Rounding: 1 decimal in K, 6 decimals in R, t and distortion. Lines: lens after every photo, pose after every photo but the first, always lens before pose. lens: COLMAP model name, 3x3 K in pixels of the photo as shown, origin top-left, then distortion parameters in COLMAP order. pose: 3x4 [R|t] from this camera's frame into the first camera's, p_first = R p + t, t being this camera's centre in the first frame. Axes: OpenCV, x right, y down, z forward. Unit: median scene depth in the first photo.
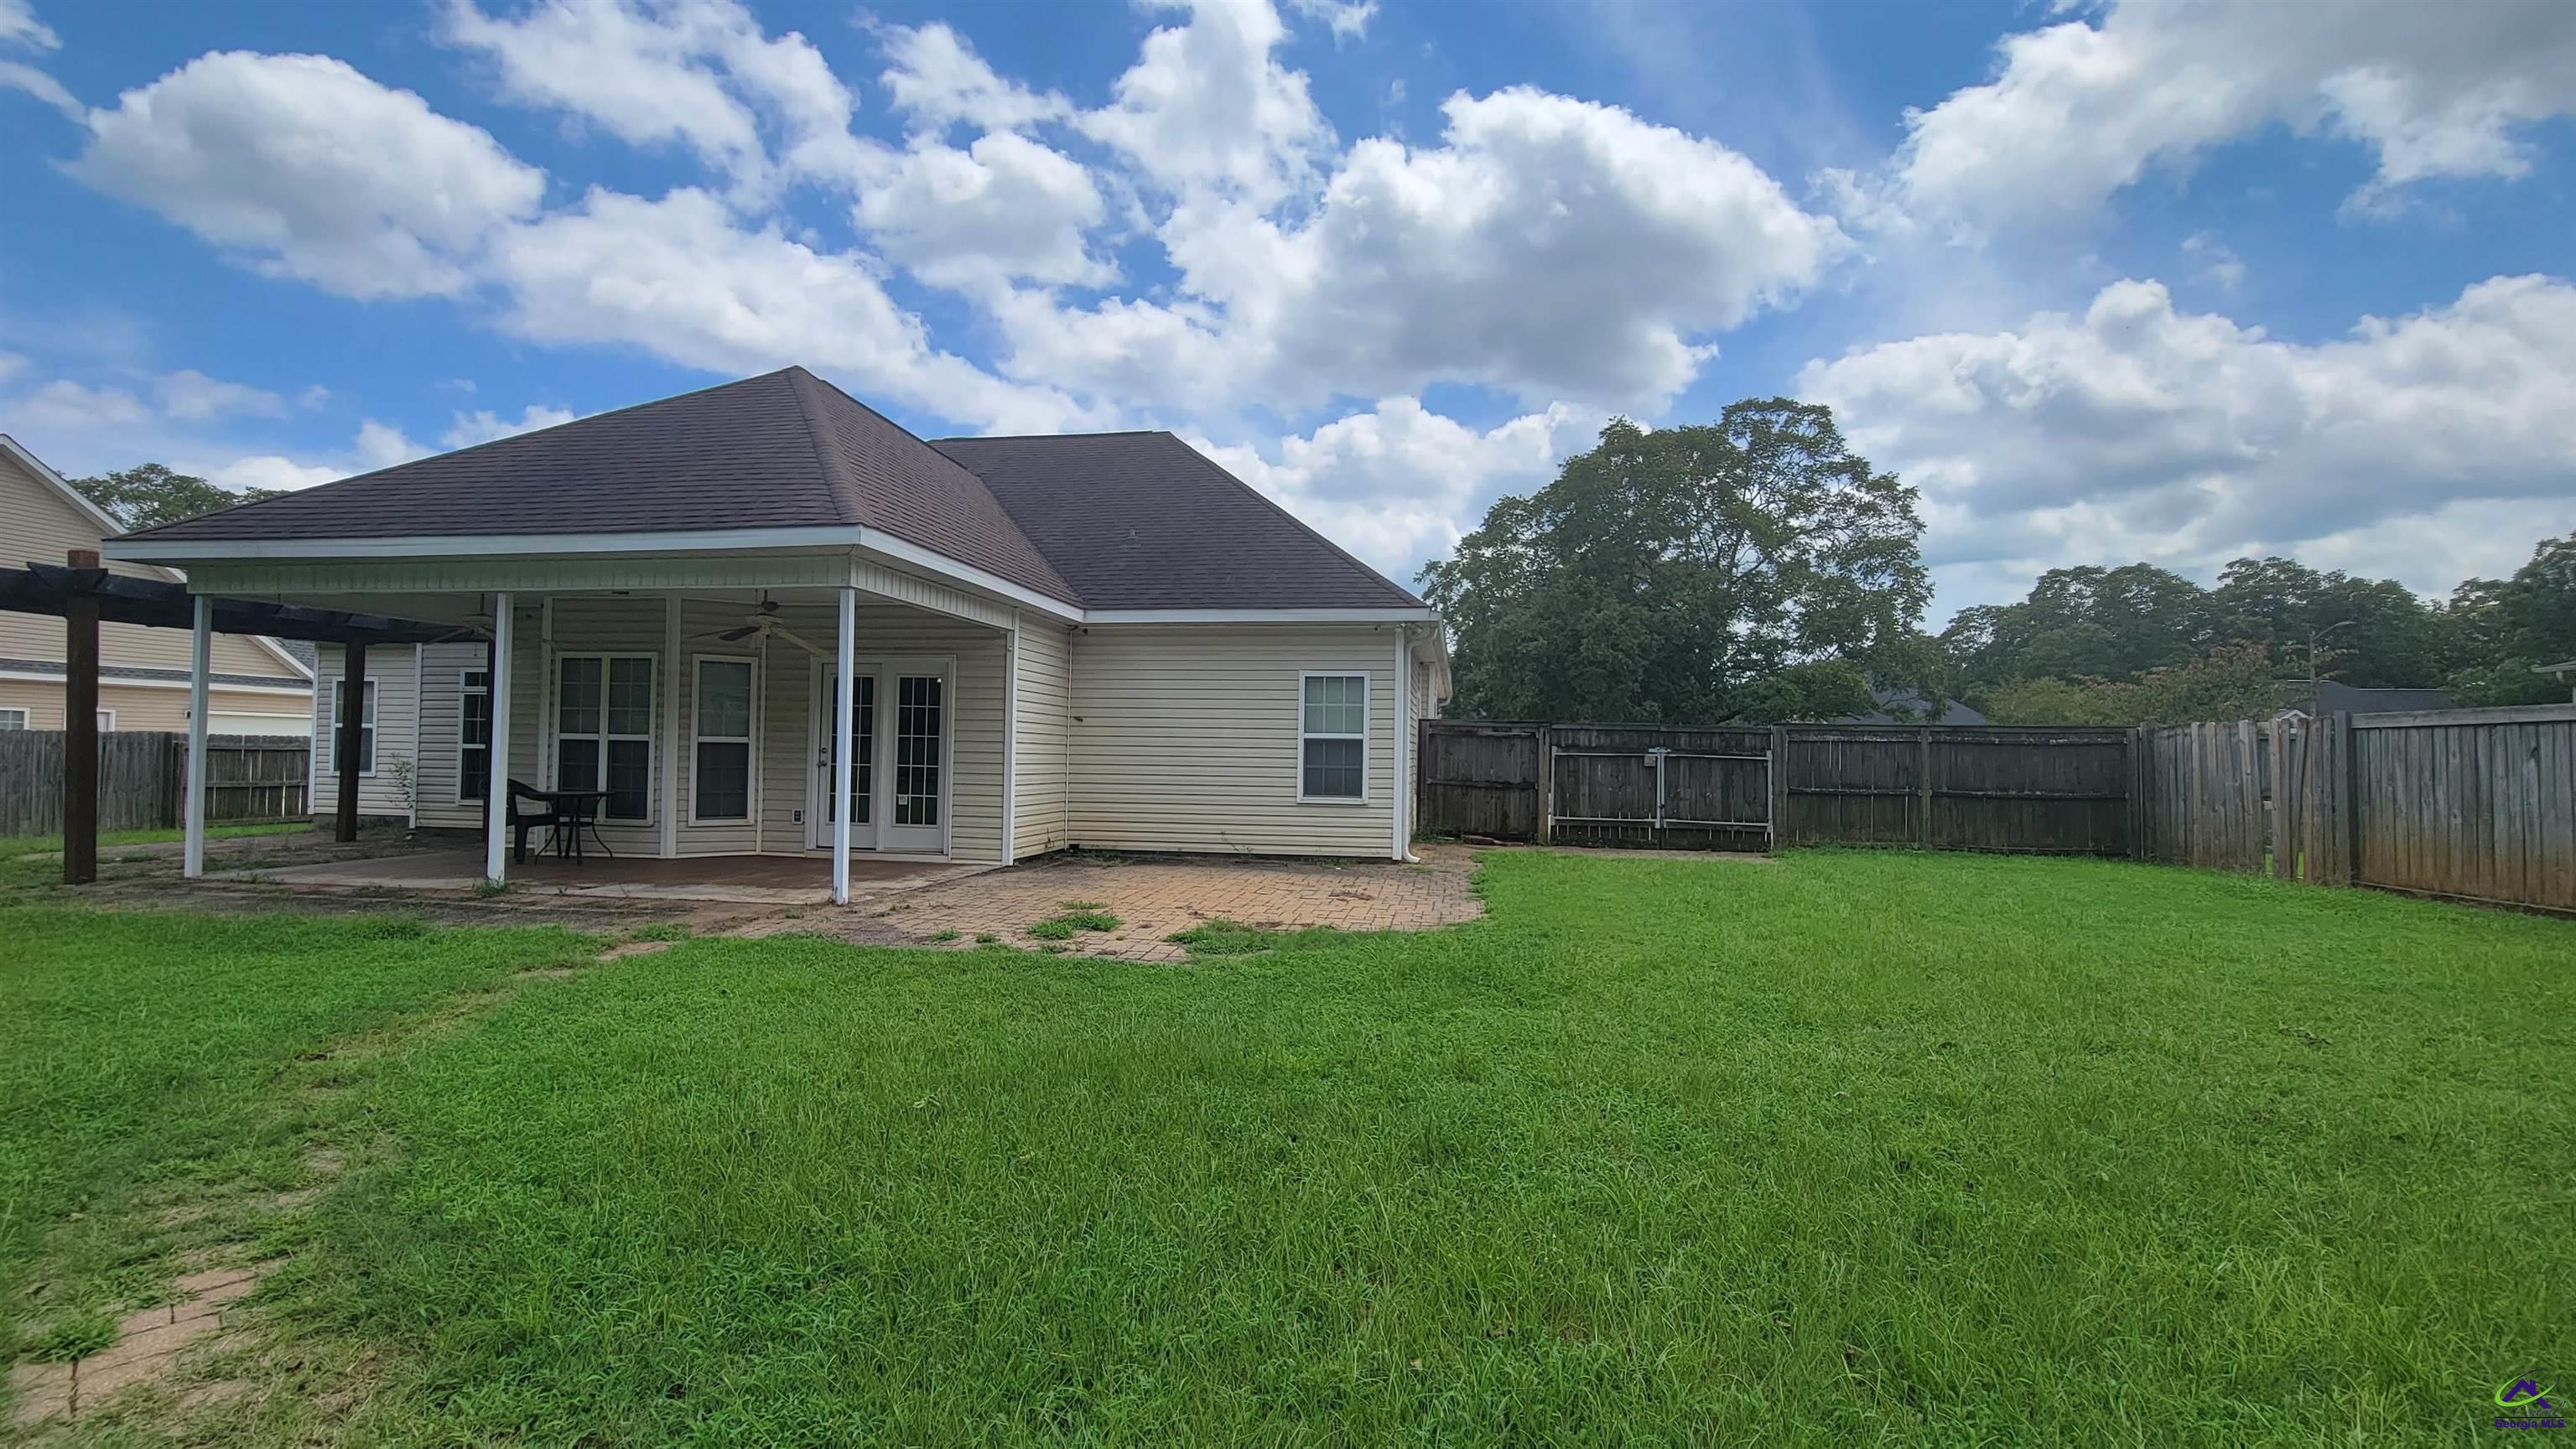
lens RADIAL K [[1053.2, 0, 1299.1], [0, 1053.2, 733.1], [0, 0, 1]] dist [-0.001458, -0.000348]
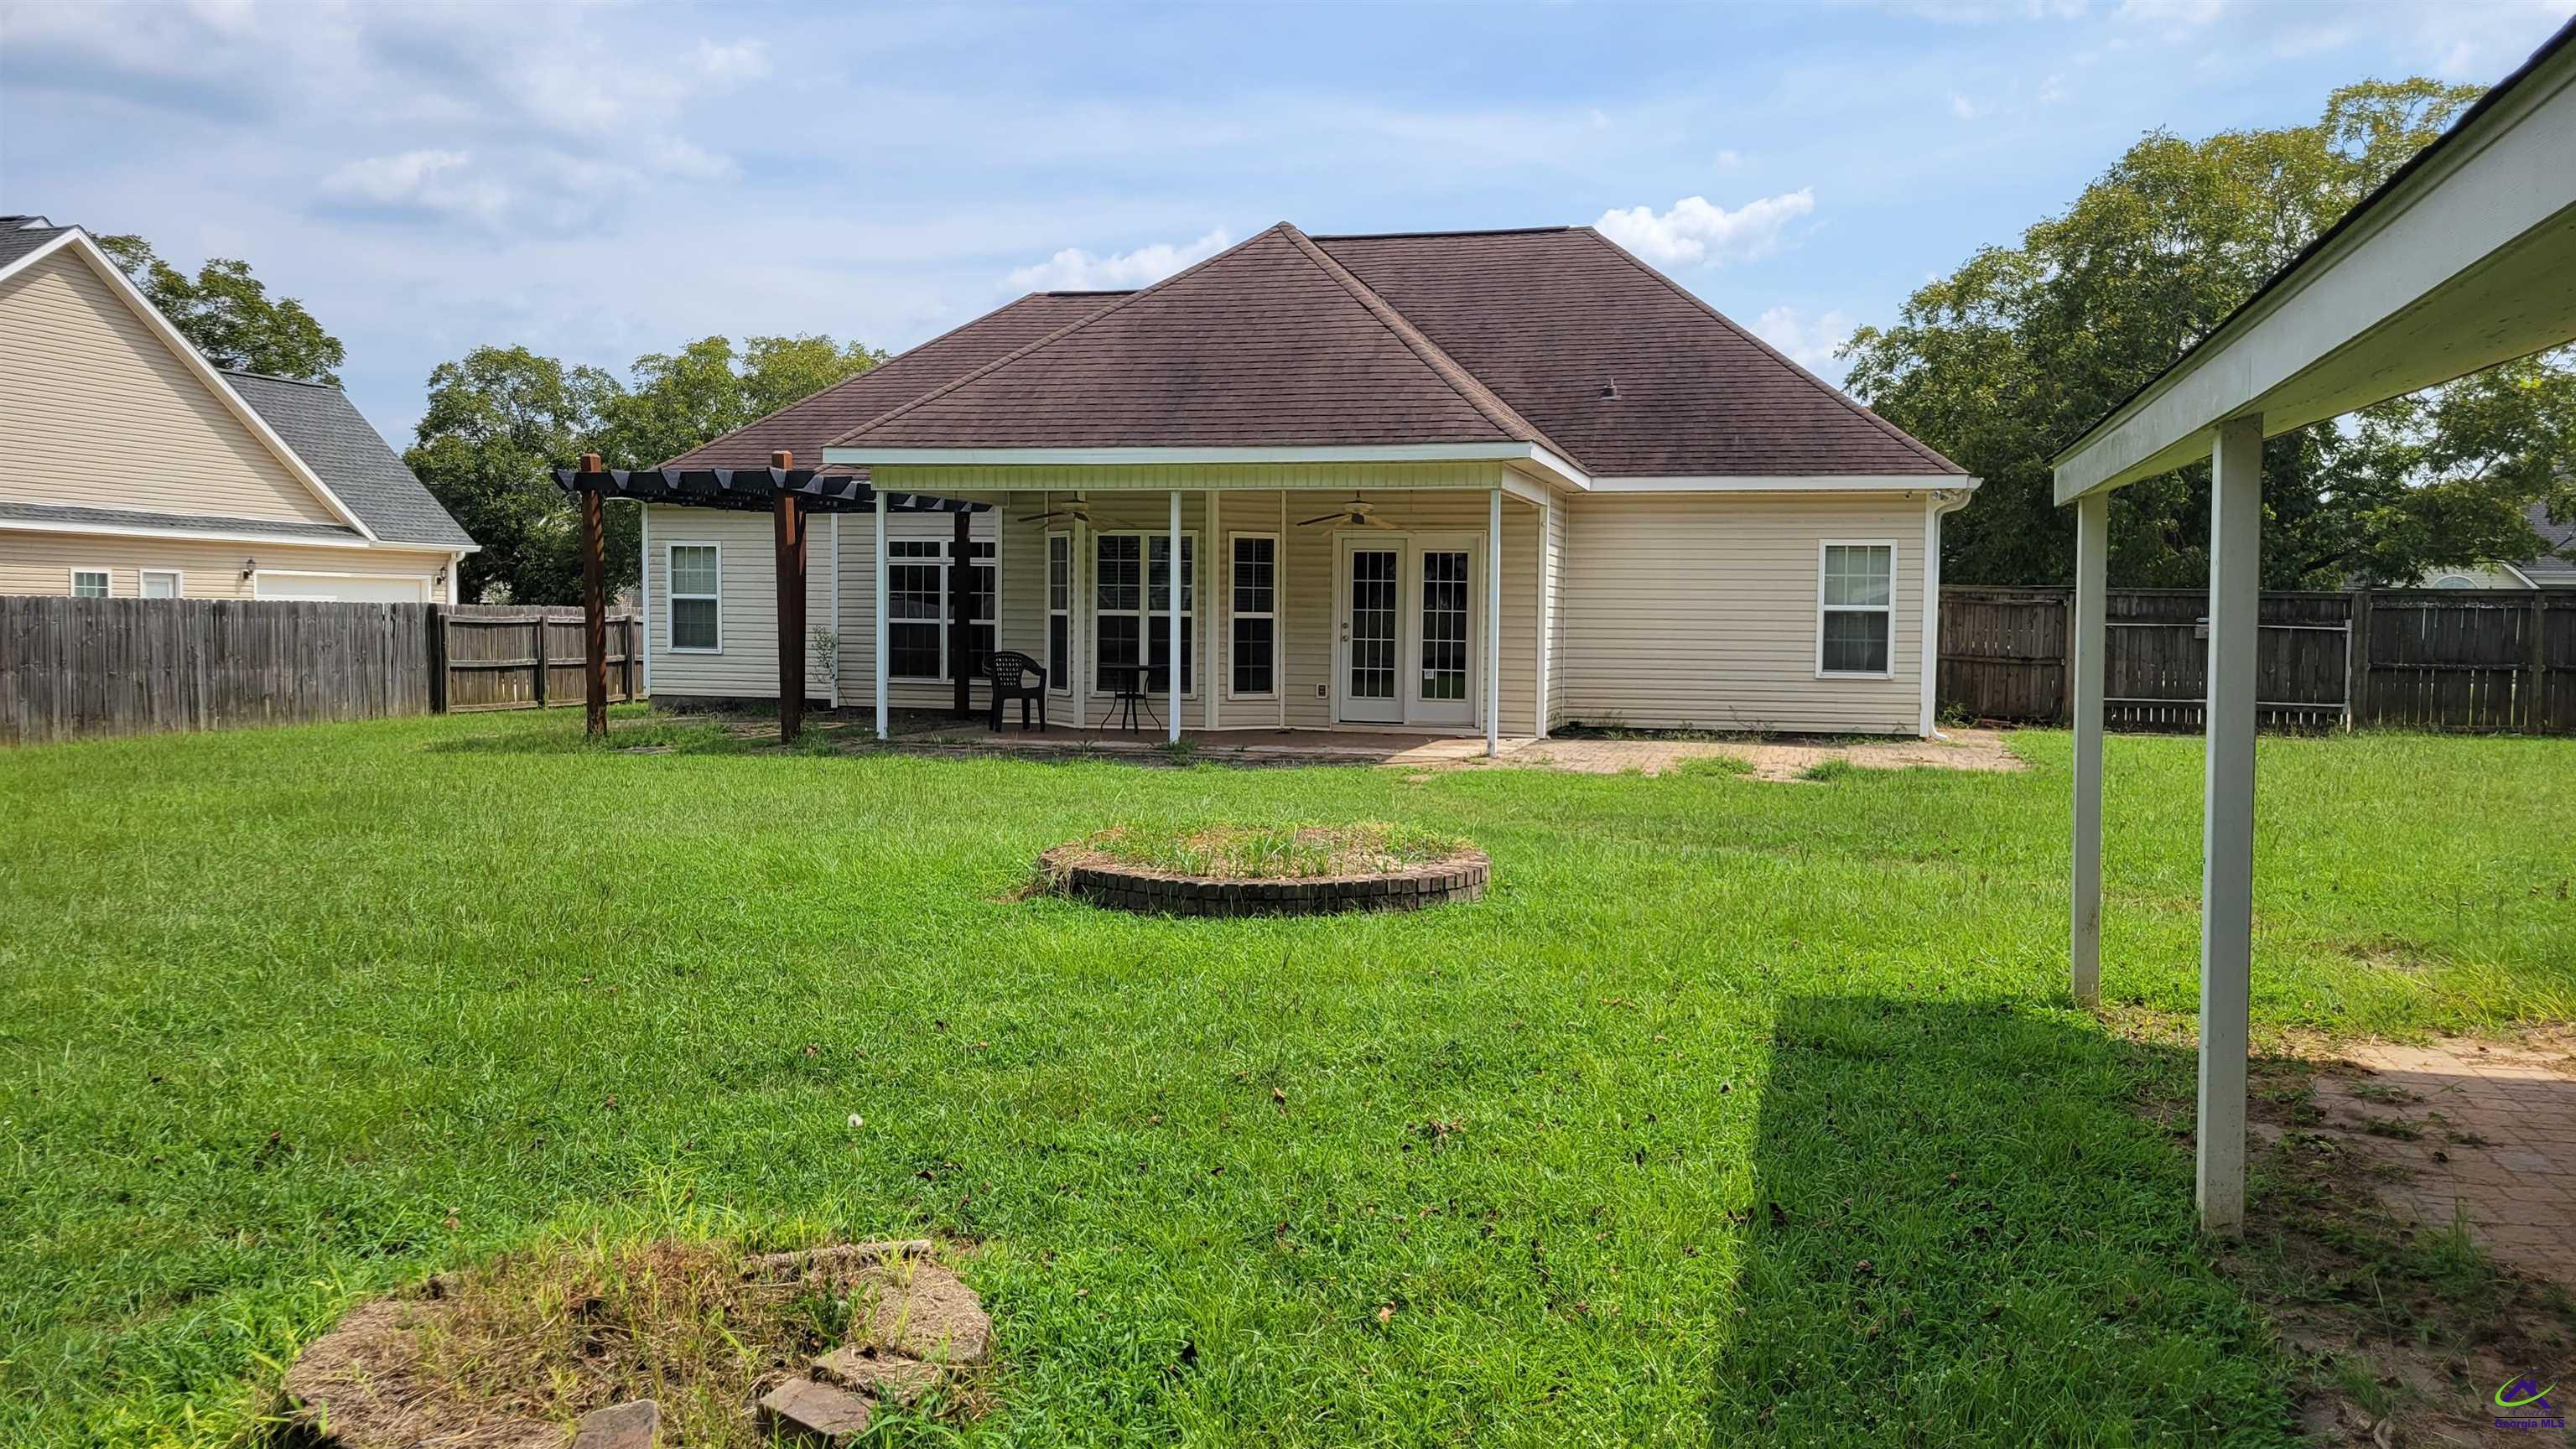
lens RADIAL K [[1984.9, 0, 1288.5], [0, 1984.9, 707.1], [0, 0, 1]] dist [0.001330, -0.002836]
pose [[0.994342, 0.001097, -0.106223, -0.267444], [0.006093, 0.997711, 0.067341, -0.029530], [0.106054, -0.067607, 0.992059, -0.784288]]
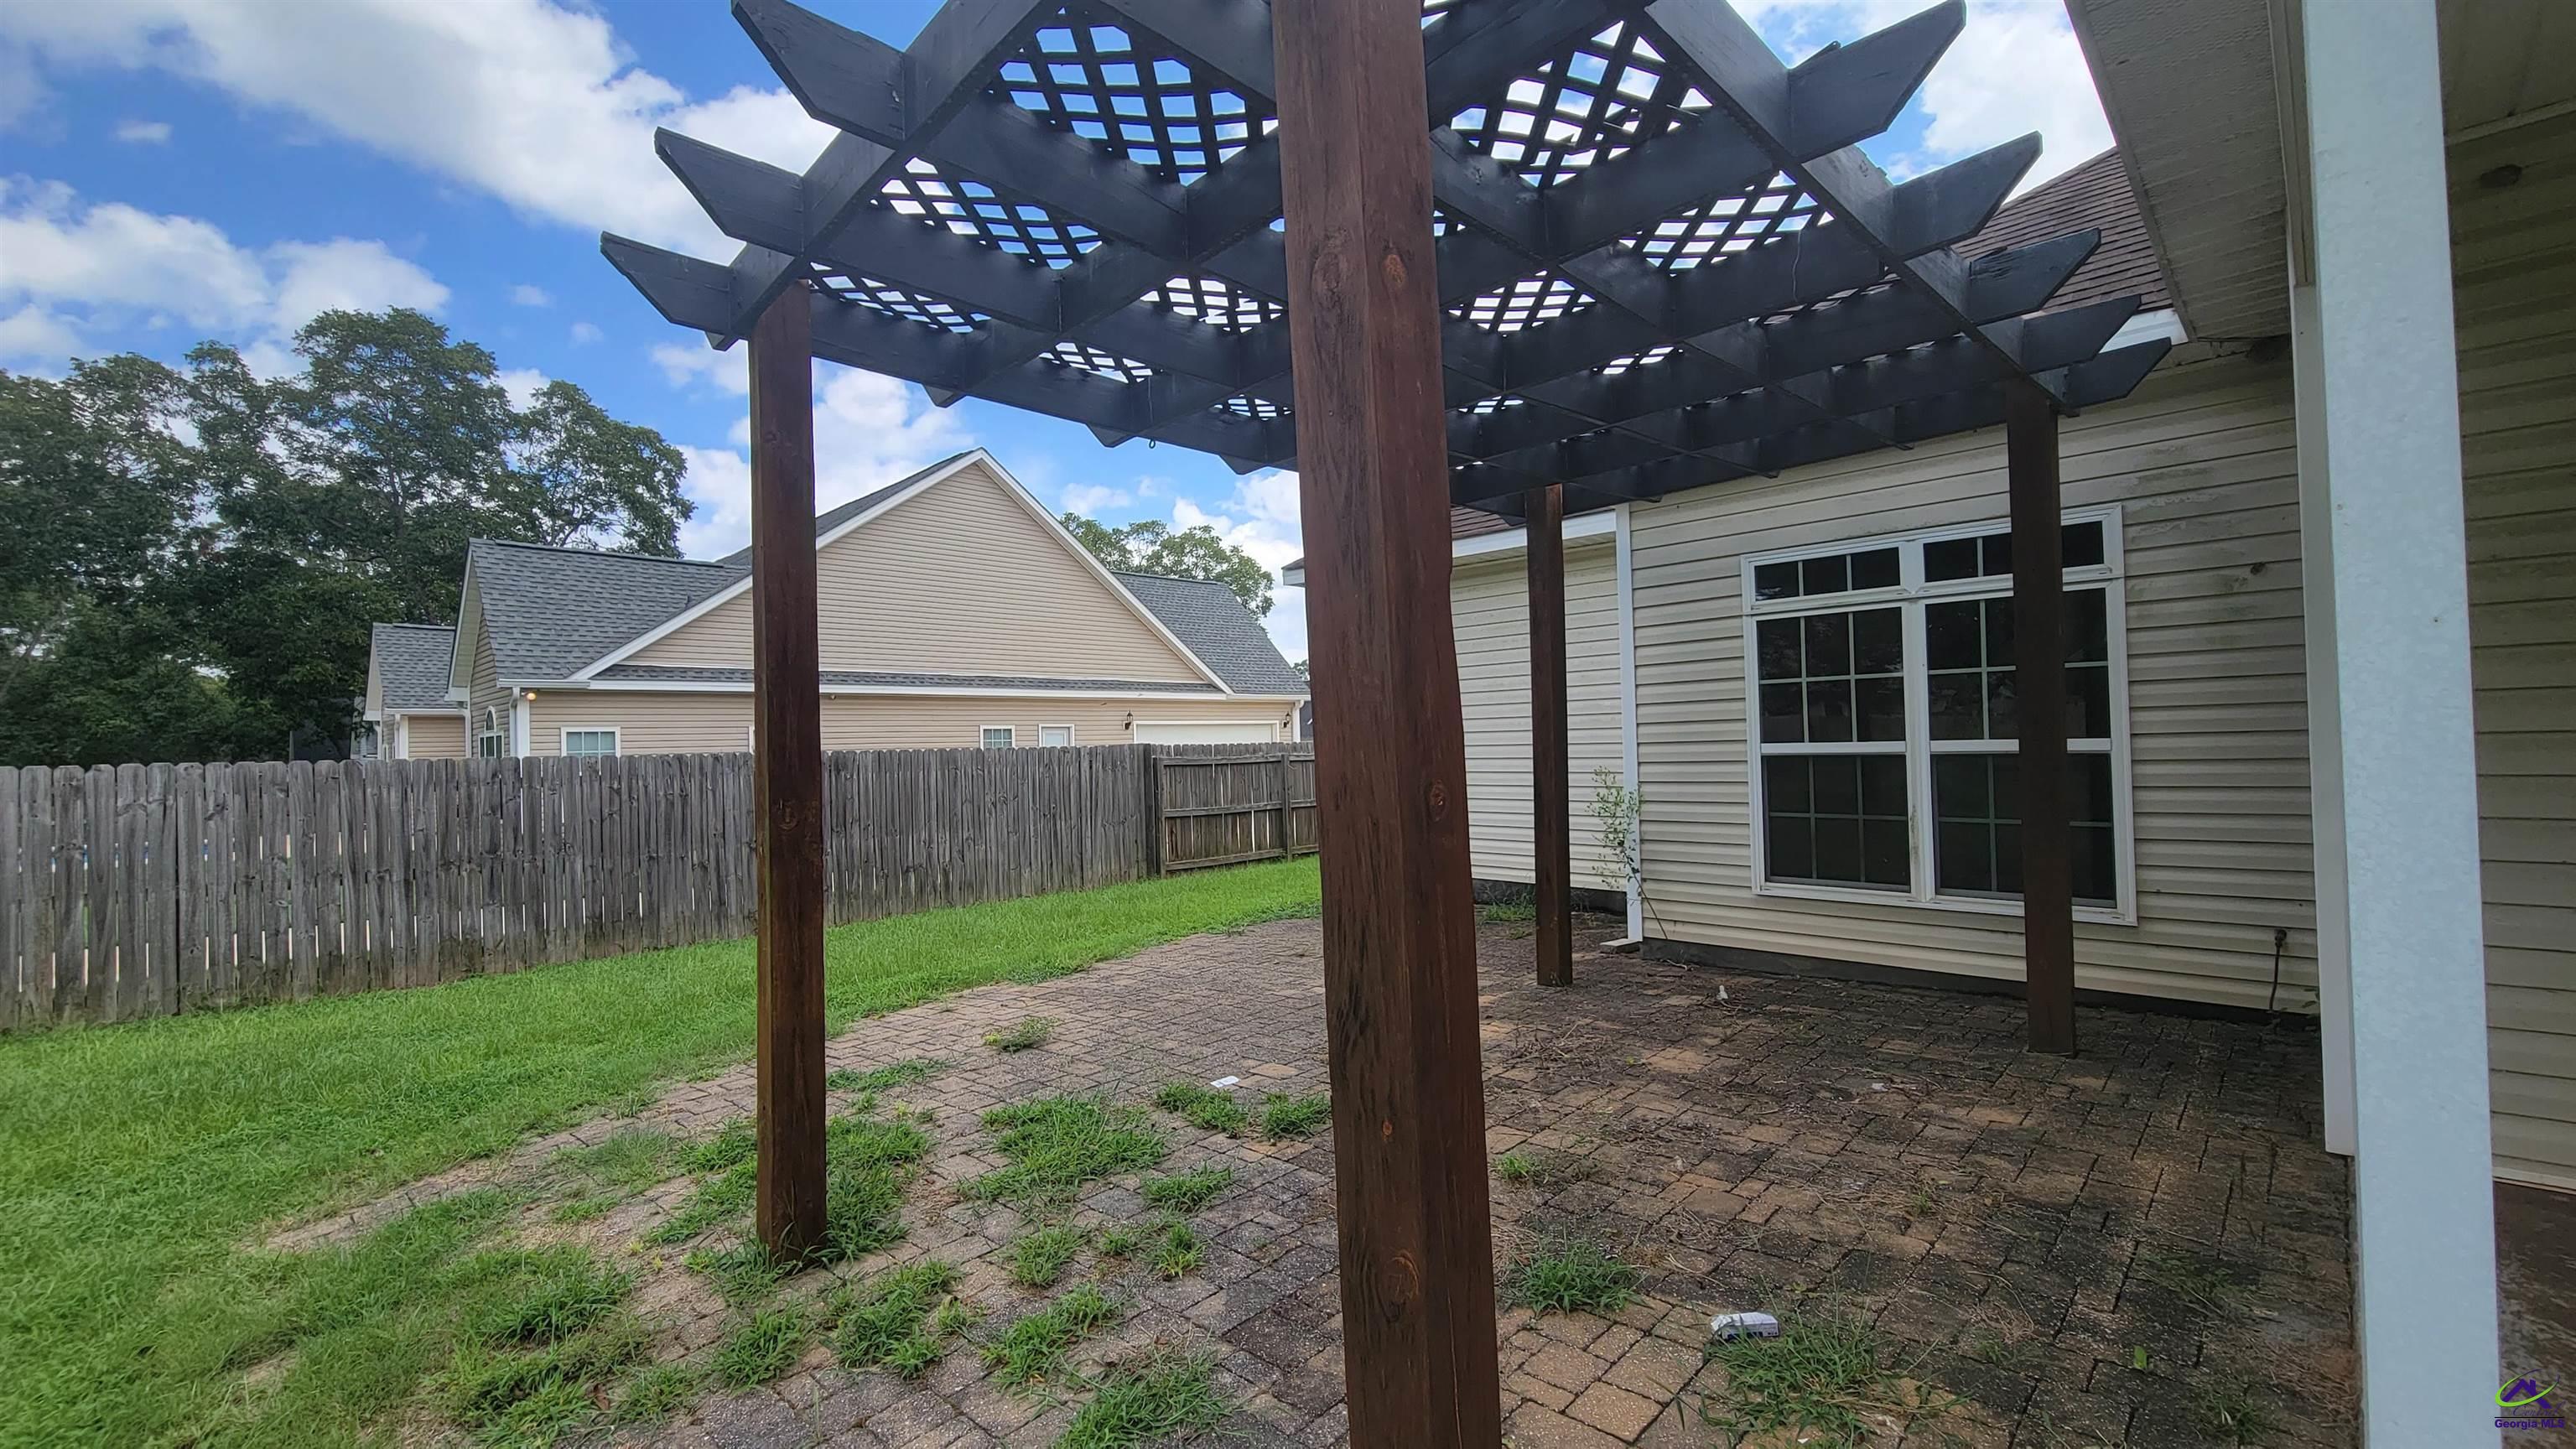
lens RADIAL K [[1053.2, 0, 1302.0], [0, 1053.2, 724.0], [0, 0, 1]] dist [-0.001458, -0.000348]
pose [[0.820608, -0.050208, -0.569281, -0.760184], [0.054907, 0.998452, -0.008912, -0.003363], [0.568847, -0.023944, 0.822095, 0.609593]]
